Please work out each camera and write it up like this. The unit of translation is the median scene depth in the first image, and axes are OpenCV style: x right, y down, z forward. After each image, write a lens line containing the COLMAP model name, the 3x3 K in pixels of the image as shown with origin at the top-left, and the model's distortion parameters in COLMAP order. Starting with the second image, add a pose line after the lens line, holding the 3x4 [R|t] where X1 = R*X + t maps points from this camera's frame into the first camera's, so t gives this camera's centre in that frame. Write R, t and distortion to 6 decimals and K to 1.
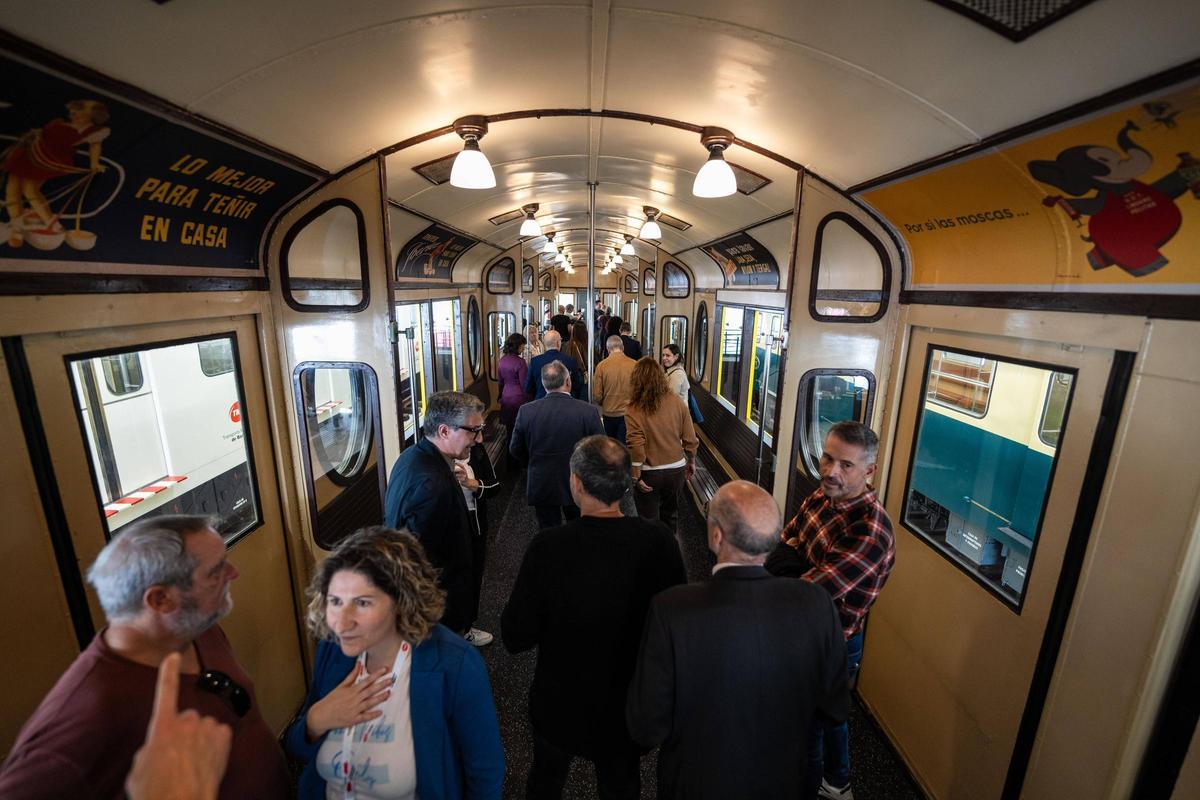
lens RADIAL K [[486.3, 0, 606.5], [0, 486.3, 398.3], [0, 0, 1]] dist [-0.013215, -0.000115]
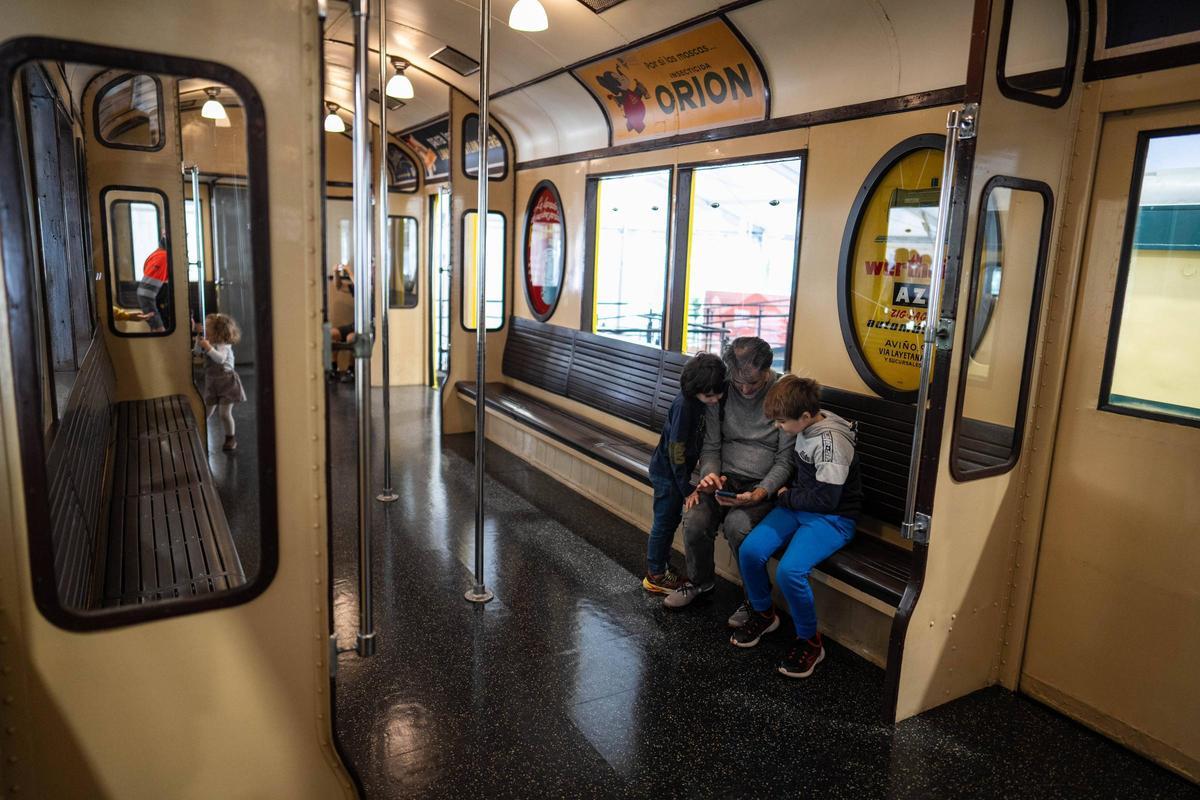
lens RADIAL K [[792.0, 0, 602.3], [0, 792.0, 395.5], [0, 0, 1]] dist [-0.006060, 0.004599]
pose [[0.880985, -0.072126, 0.467614, -0.289556], [0.083474, 0.996504, -0.003563, 0.094506], [-0.465722, 0.042173, 0.883926, 0.190139]]
